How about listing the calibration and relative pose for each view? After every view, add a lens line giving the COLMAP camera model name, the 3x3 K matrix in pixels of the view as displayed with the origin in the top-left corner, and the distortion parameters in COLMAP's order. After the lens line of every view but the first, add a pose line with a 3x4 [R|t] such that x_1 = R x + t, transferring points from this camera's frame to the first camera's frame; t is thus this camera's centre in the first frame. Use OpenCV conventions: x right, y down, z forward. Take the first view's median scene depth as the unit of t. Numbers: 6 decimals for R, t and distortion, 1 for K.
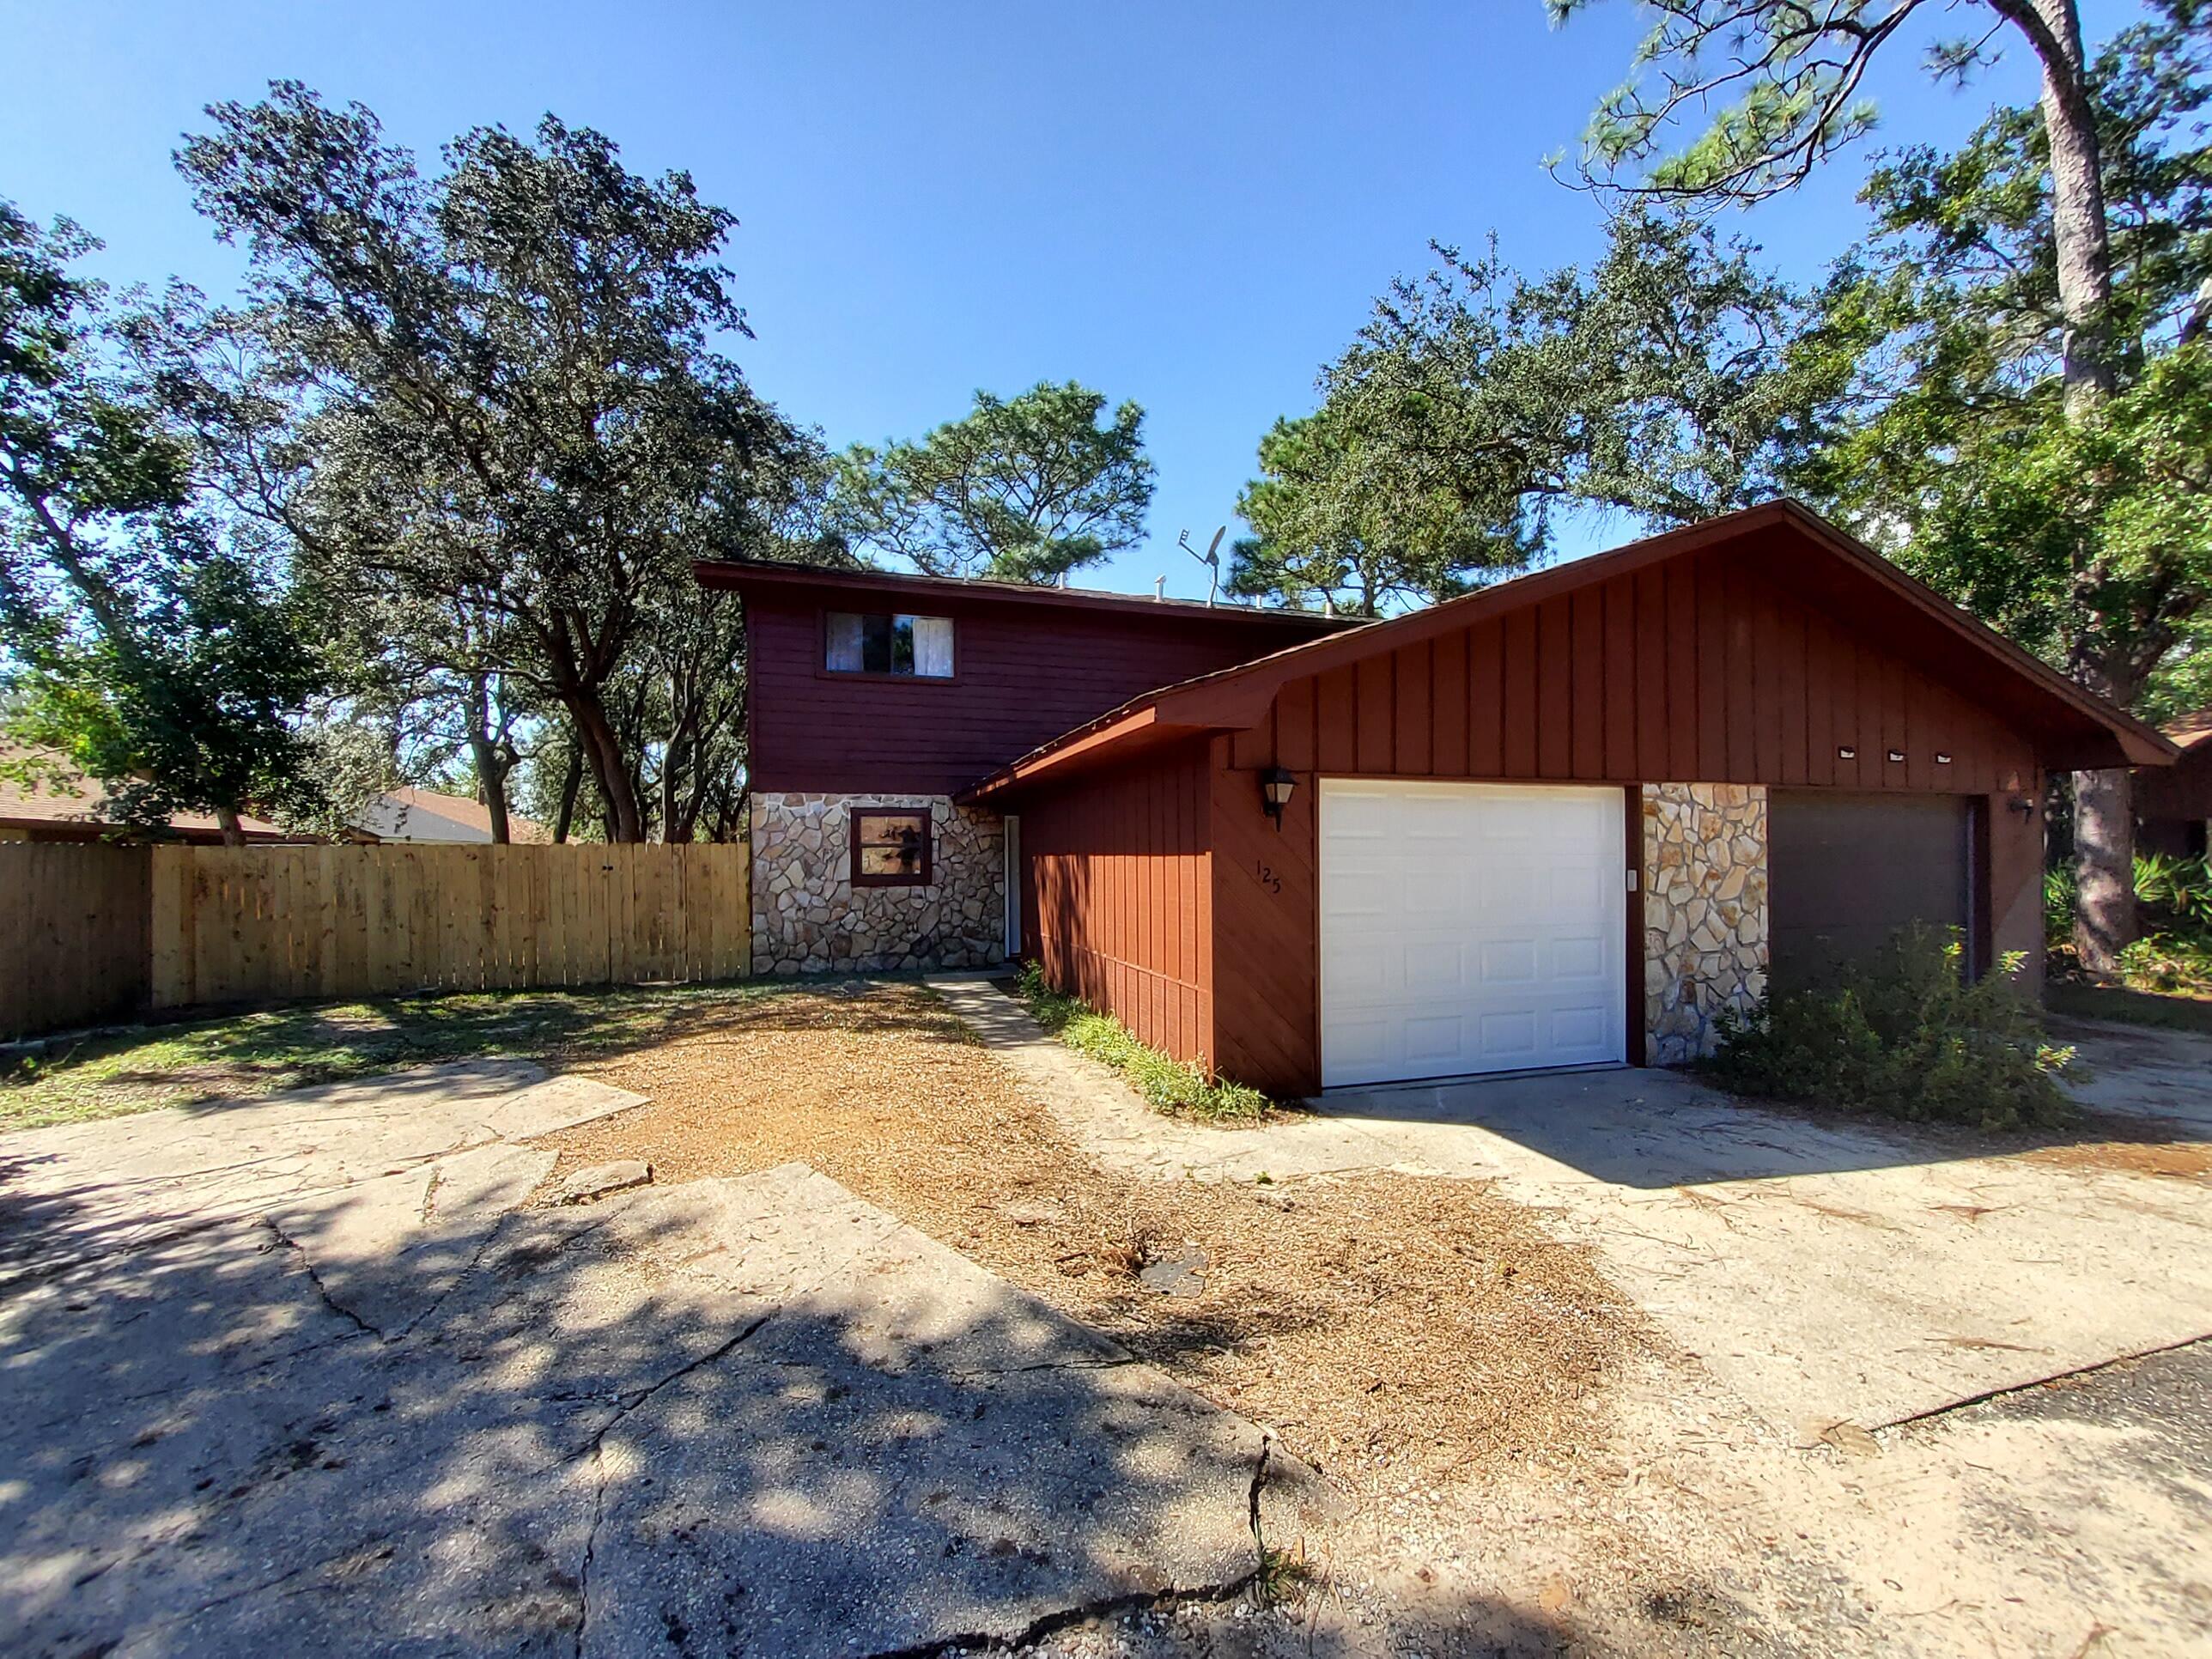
lens RADIAL K [[889.3, 0, 1083.5], [0, 889.3, 816.5], [0, 0, 1]] dist [0.001069, -0.003804]
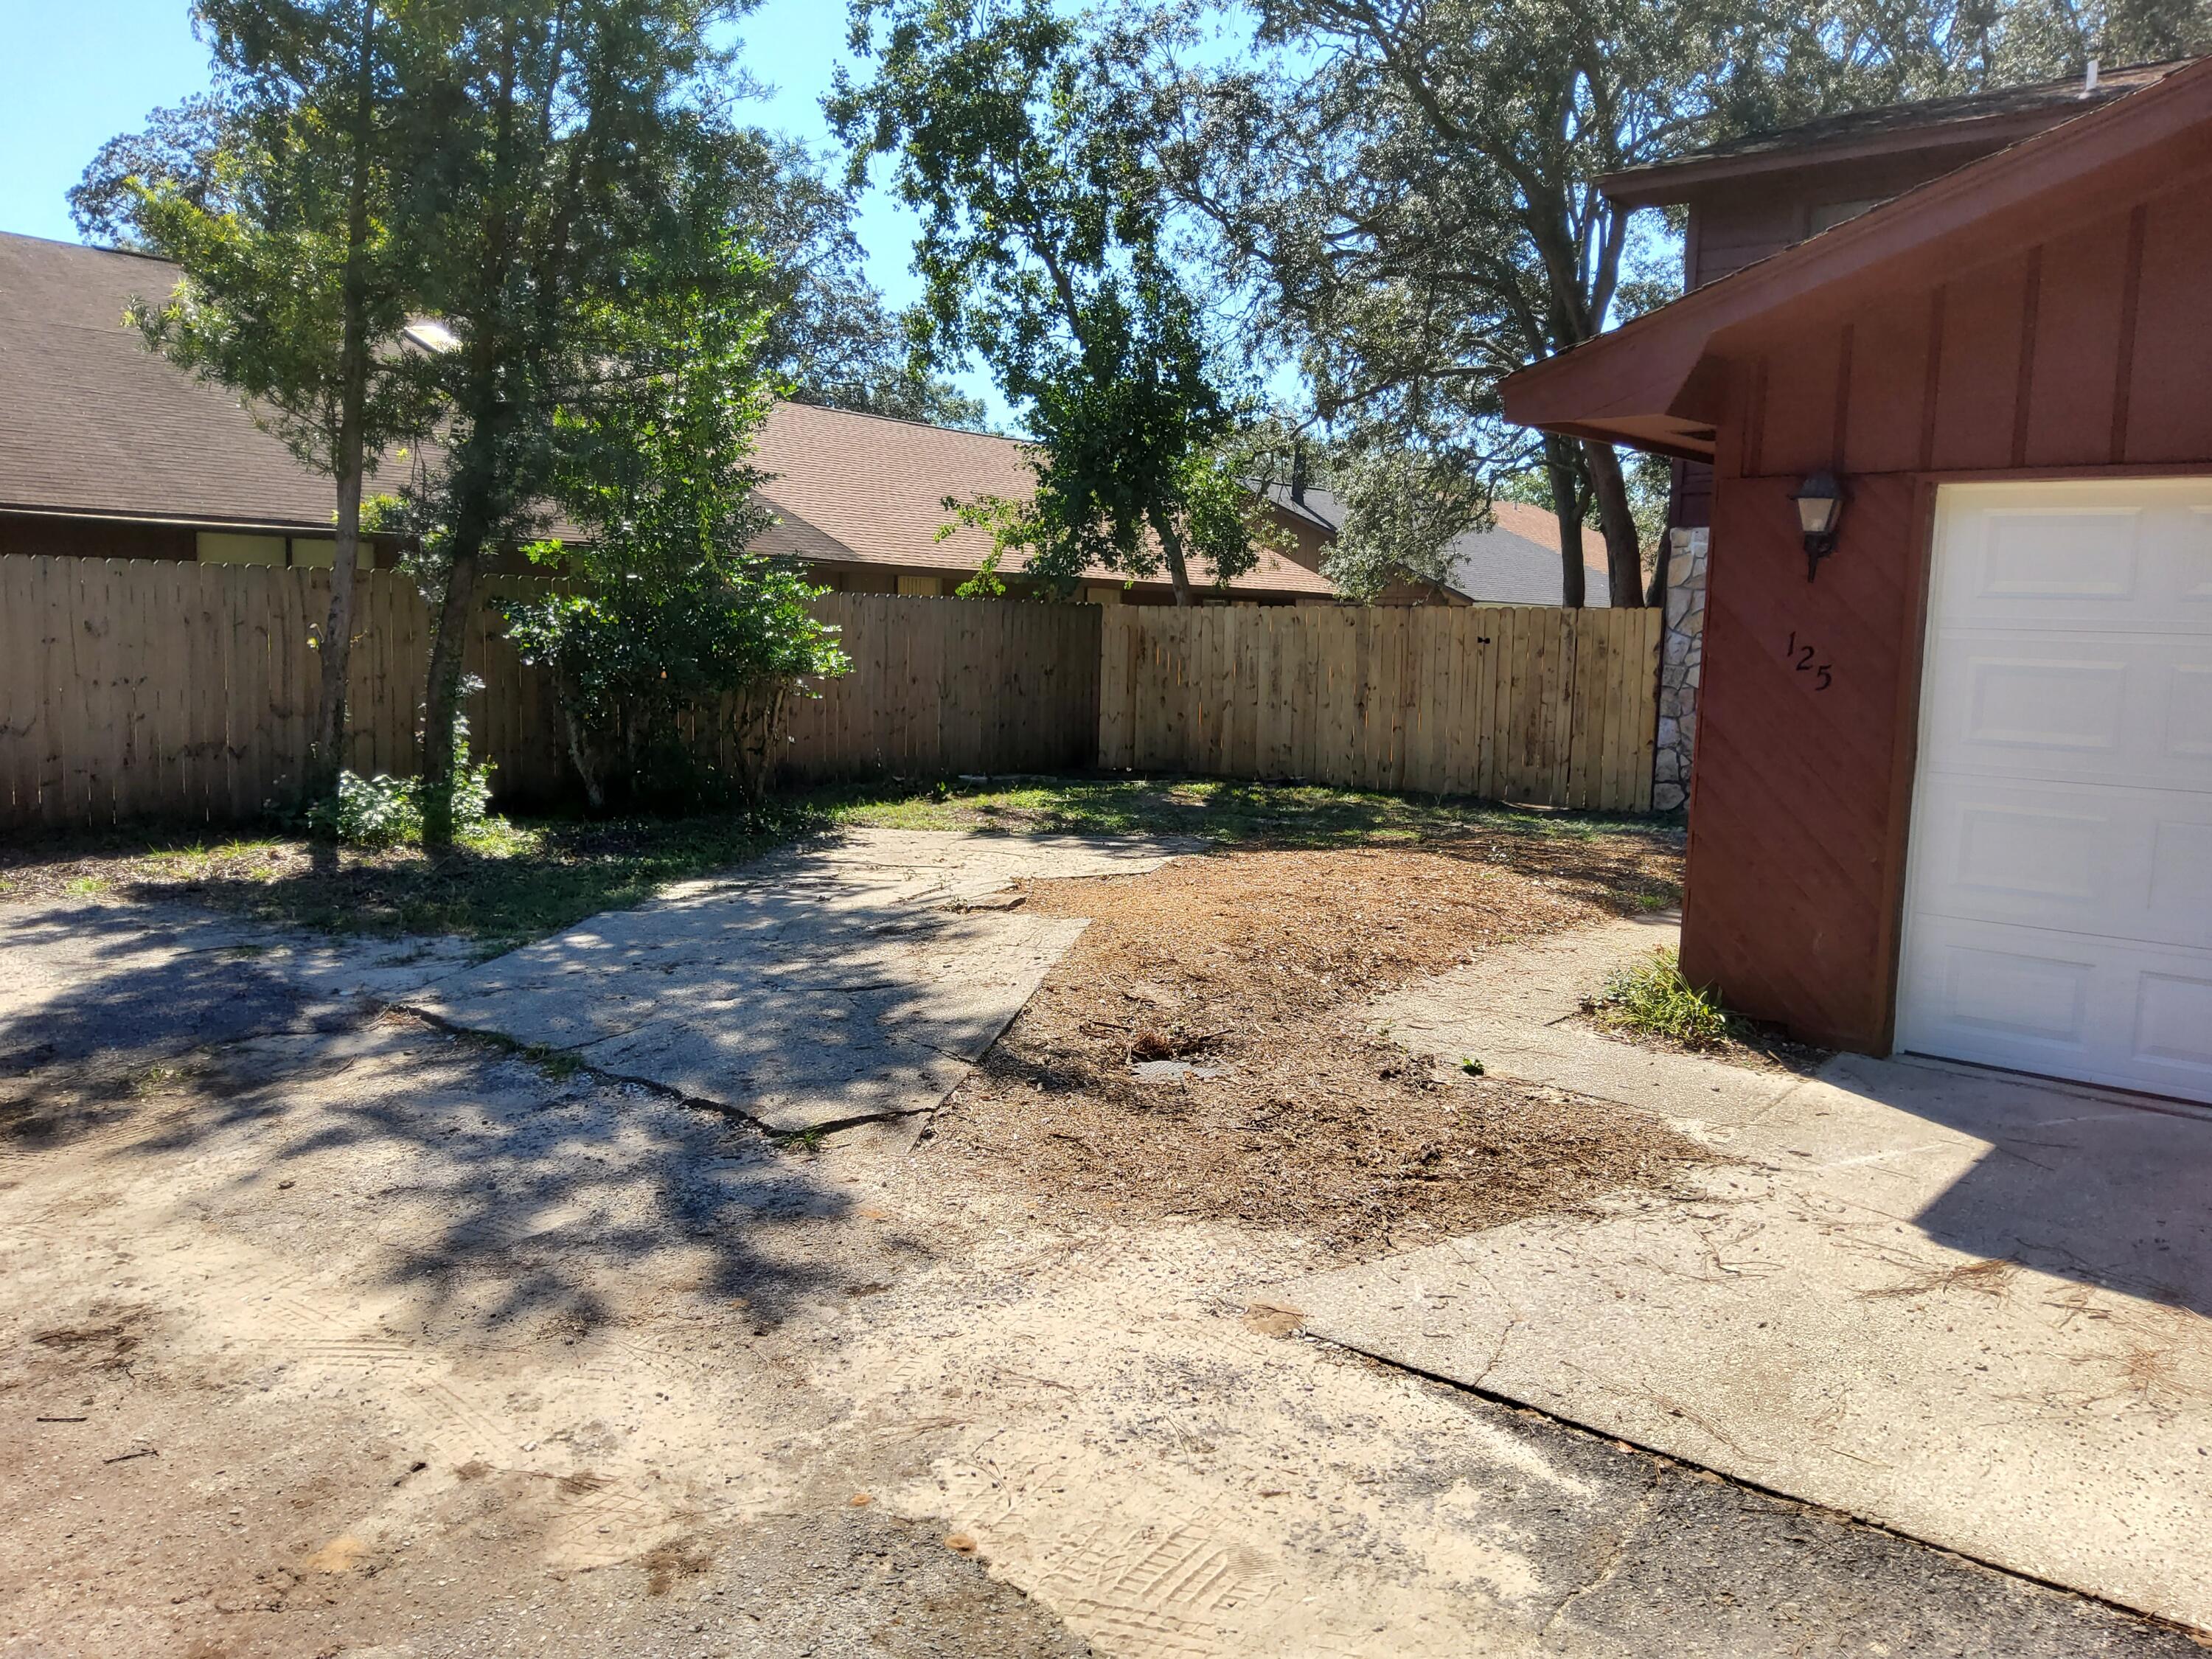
lens RADIAL K [[1665.0, 0, 1118.6], [0, 1665.0, 826.6], [0, 0, 1]] dist [0.090675, -0.136627]
pose [[0.529209, 0.120349, -0.839913, 1.307221], [0.010307, 0.988905, 0.148192, 0.009198], [0.848429, -0.087082, 0.522097, 0.065116]]
